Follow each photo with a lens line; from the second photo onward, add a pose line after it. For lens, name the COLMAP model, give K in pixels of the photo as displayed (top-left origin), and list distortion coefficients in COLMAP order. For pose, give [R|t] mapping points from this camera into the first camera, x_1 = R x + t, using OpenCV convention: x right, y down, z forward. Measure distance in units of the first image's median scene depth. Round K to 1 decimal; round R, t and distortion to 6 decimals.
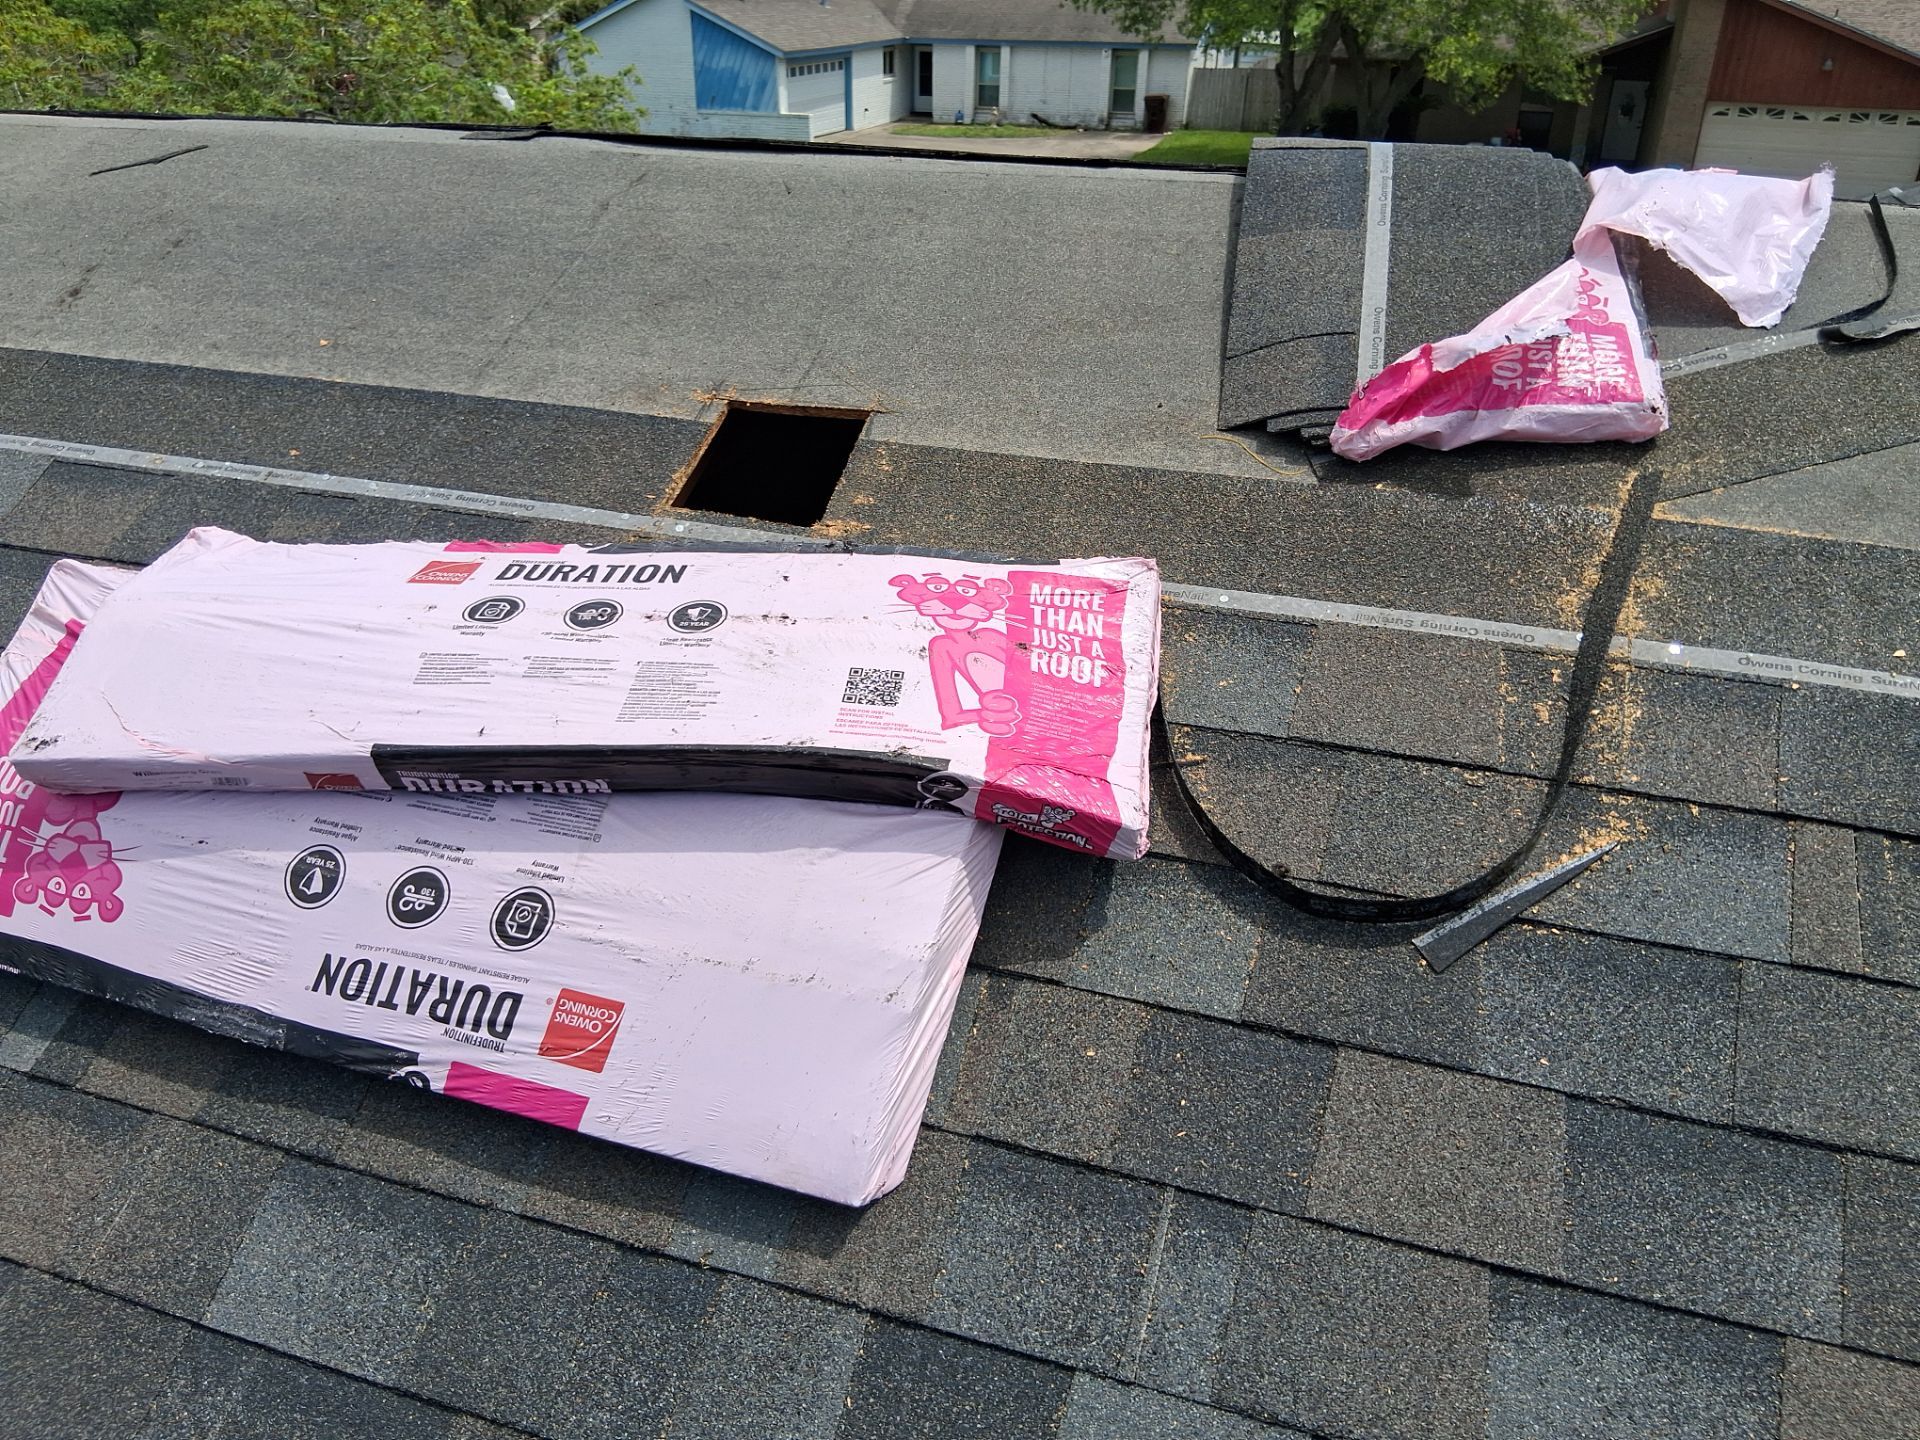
lens RADIAL K [[1447.8, 0, 950.0], [0, 1447.8, 714.8], [0, 0, 1]] dist [0.178142, -0.228759]
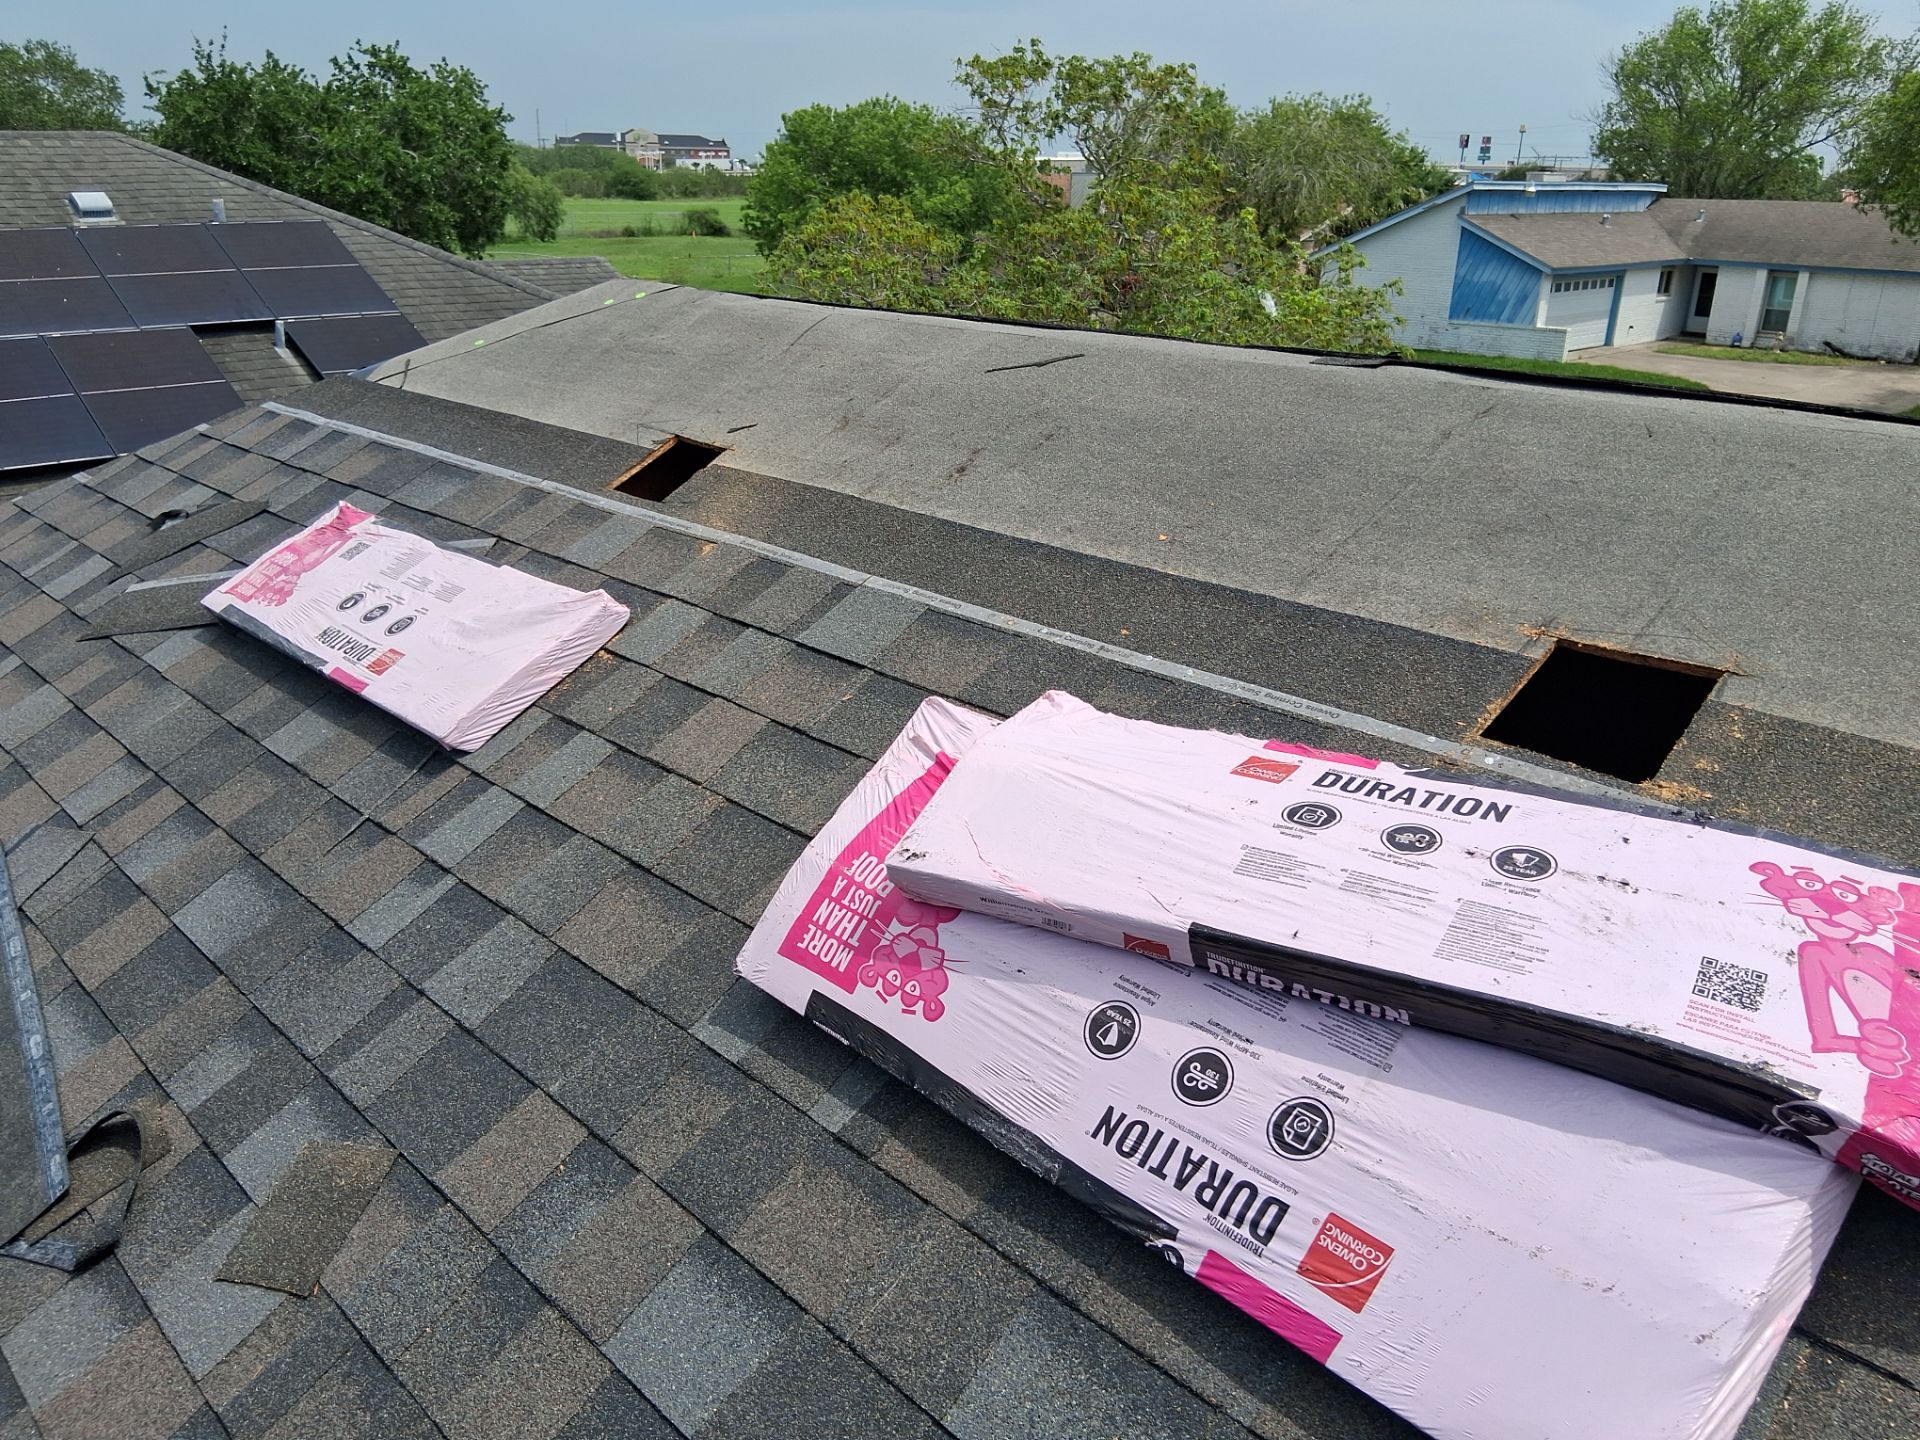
lens RADIAL K [[1447.8, 0, 950.0], [0, 1447.8, 714.8], [0, 0, 1]] dist [0.178142, -0.228759]
pose [[0.909525, 0.169830, -0.379370, -0.170401], [-0.210342, 0.975282, -0.067690, -0.017693], [0.358497, 0.141363, 0.922766, -0.054716]]
